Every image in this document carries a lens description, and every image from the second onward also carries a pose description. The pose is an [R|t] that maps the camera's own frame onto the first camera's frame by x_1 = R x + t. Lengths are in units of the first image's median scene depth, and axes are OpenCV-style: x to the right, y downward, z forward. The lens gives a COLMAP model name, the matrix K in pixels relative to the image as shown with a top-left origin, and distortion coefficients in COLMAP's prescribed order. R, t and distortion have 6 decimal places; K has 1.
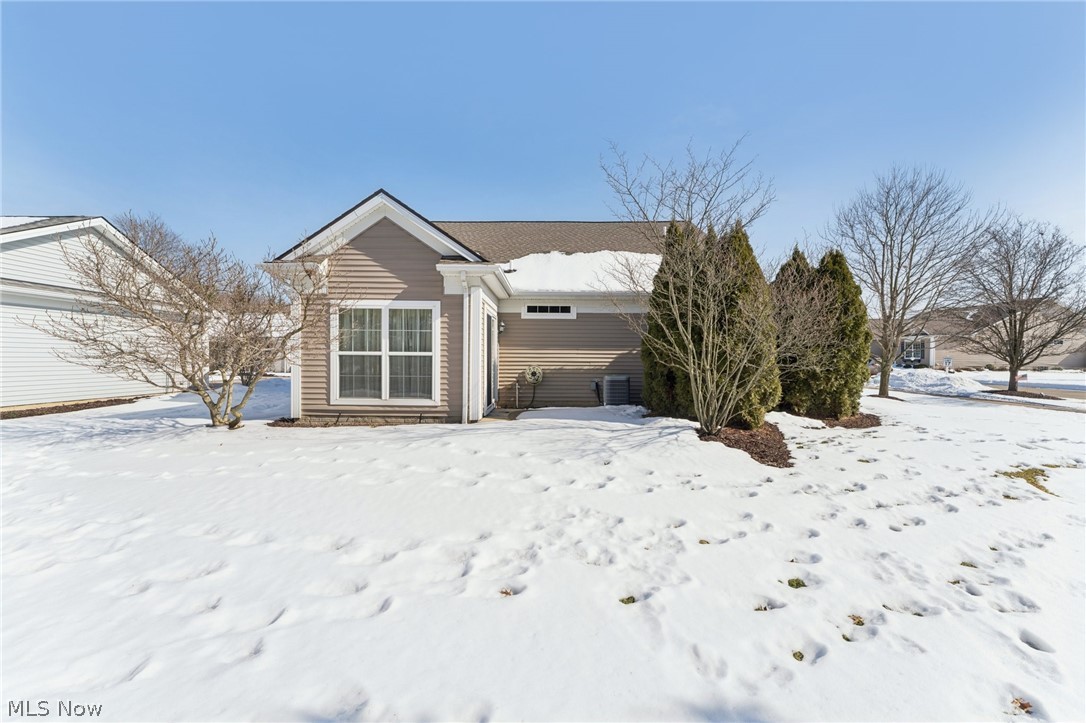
lens RADIAL K [[434.2, 0, 533.3], [0, 434.2, 364.4], [0, 0, 1]] dist [-0.002053, -0.000199]
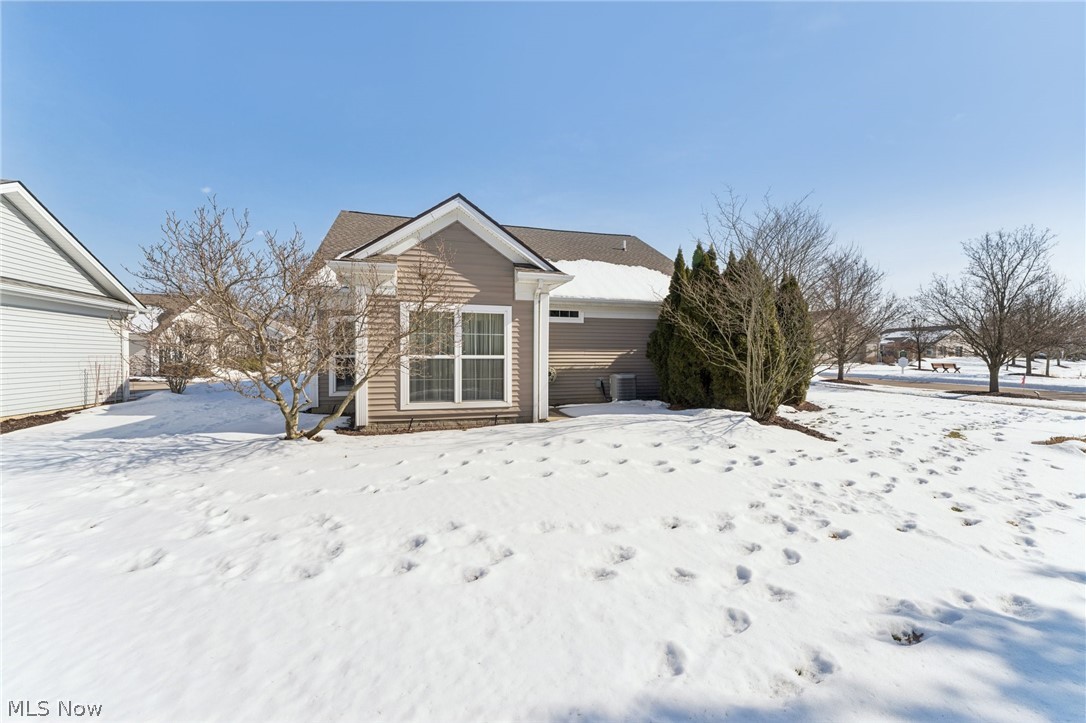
lens RADIAL K [[434.2, 0, 534.5], [0, 434.2, 361.1], [0, 0, 1]] dist [-0.002053, -0.000199]
pose [[0.956036, -0.009004, 0.293111, -0.465476], [0.009575, 0.999954, -0.000512, -0.013204], [-0.293093, 0.003296, 0.956078, -0.011996]]
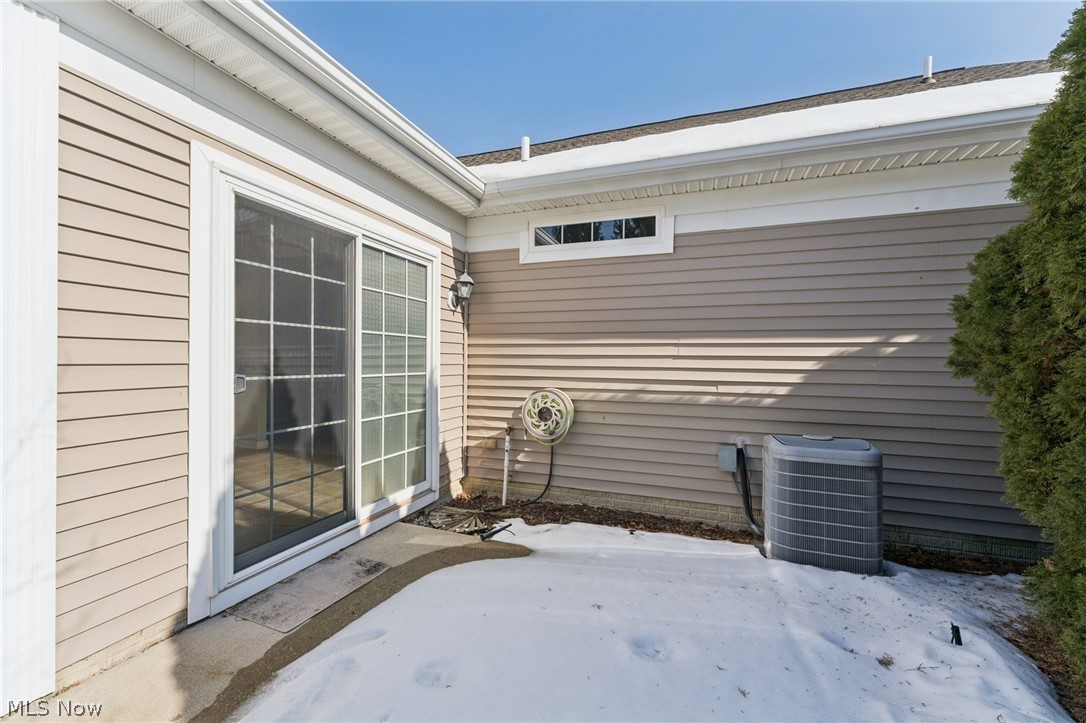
lens RADIAL K [[434.2, 0, 534.7], [0, 434.2, 361.5], [0, 0, 1]] dist [-0.002053, -0.000199]
pose [[0.944326, 0.003960, -0.328986, 0.148330], [-0.007453, 0.999928, -0.009359, -0.023968], [0.328926, 0.011290, 0.944288, 0.893559]]
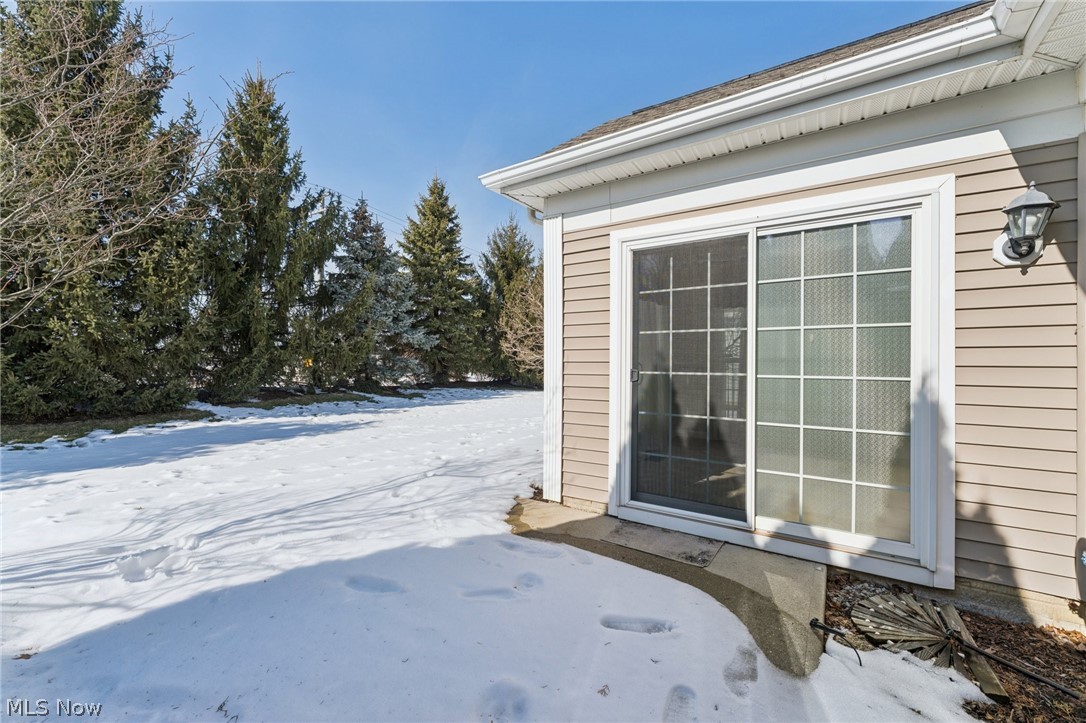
lens RADIAL K [[434.2, 0, 541.4], [0, 434.2, 358.3], [0, 0, 1]] dist [-0.002053, -0.000199]
pose [[-0.532875, -0.008248, -0.846153, 0.280111], [-0.013898, 0.999903, -0.000994, -0.025752], [0.846080, 0.011230, -0.532938, 1.238803]]
